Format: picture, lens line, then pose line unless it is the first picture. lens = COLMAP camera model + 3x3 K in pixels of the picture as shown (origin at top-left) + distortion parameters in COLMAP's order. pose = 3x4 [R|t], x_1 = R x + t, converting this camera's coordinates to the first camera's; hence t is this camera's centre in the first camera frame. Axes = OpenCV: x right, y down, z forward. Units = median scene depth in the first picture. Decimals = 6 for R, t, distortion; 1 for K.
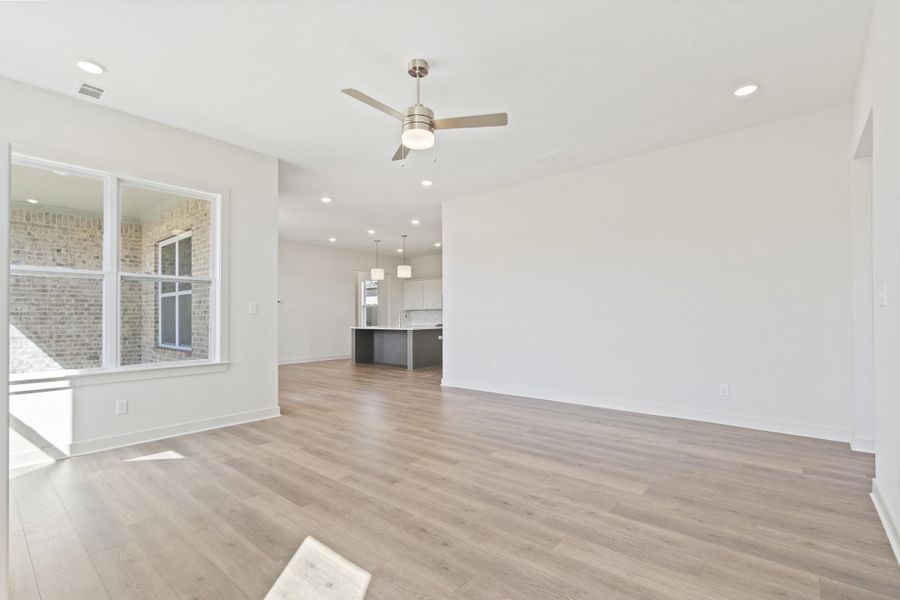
lens RADIAL K [[402.2, 0, 450.6], [0, 402.2, 307.8], [0, 0, 1]] dist [0.000810, 0.000280]
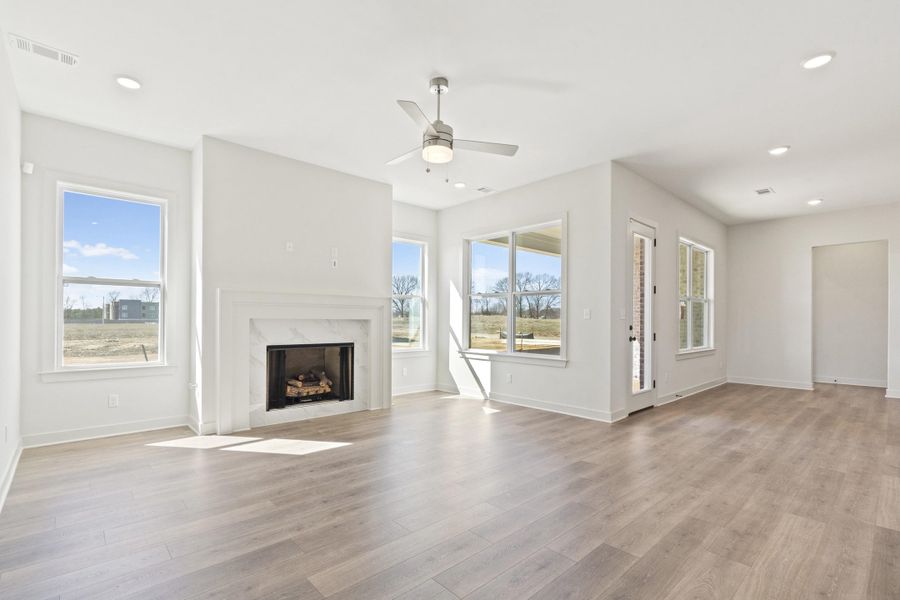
lens RADIAL K [[423.0, 0, 448.2], [0, 423.0, 313.3], [0, 0, 1]] dist [-0.003202, 0.002274]
pose [[-0.122894, -0.011489, -0.992353, 0.781868], [0.015340, 0.999792, -0.013475, 0.012139], [0.992301, -0.016879, -0.122692, 0.889226]]
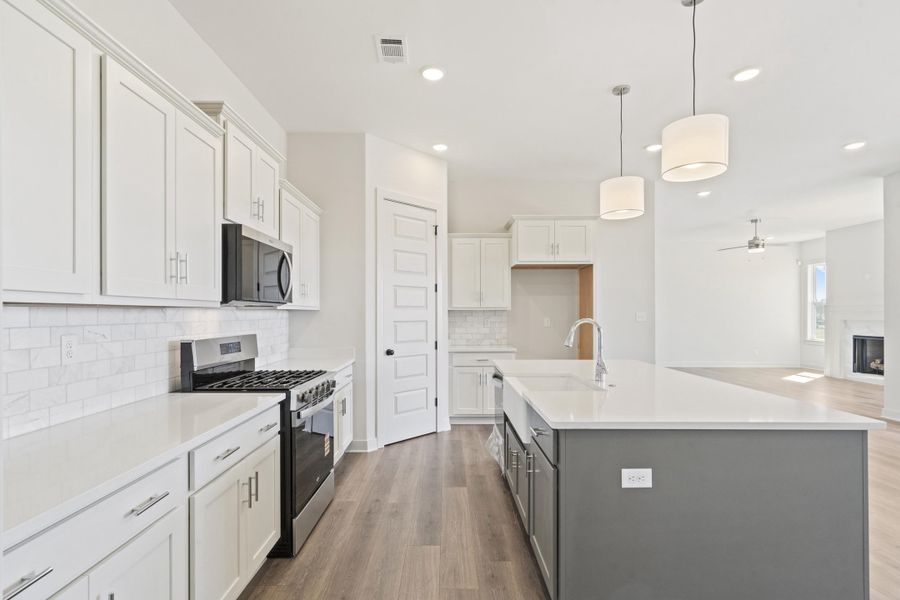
lens RADIAL K [[423.0, 0, 449.2], [0, 423.0, 310.2], [0, 0, 1]] dist [-0.003202, 0.002274]
pose [[-0.638415, 0.011891, 0.769600, -0.646844], [-0.010571, 0.999651, -0.024214, 0.026268], [-0.769620, -0.023594, -0.638067, 3.100850]]
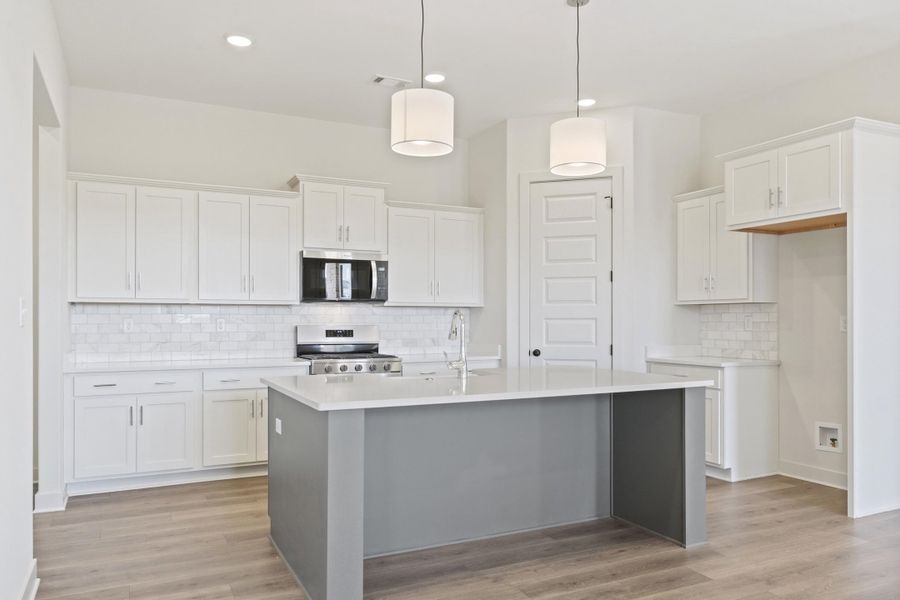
lens RADIAL K [[643.3, 0, 451.7], [0, 643.3, 307.7], [0, 0, 1]] dist [-0.002089, -0.000995]
pose [[0.403552, 0.019696, 0.914744, -1.101349], [-0.020177, 0.999717, -0.012624, 0.028725], [-0.914734, -0.013362, 0.403836, 2.189597]]
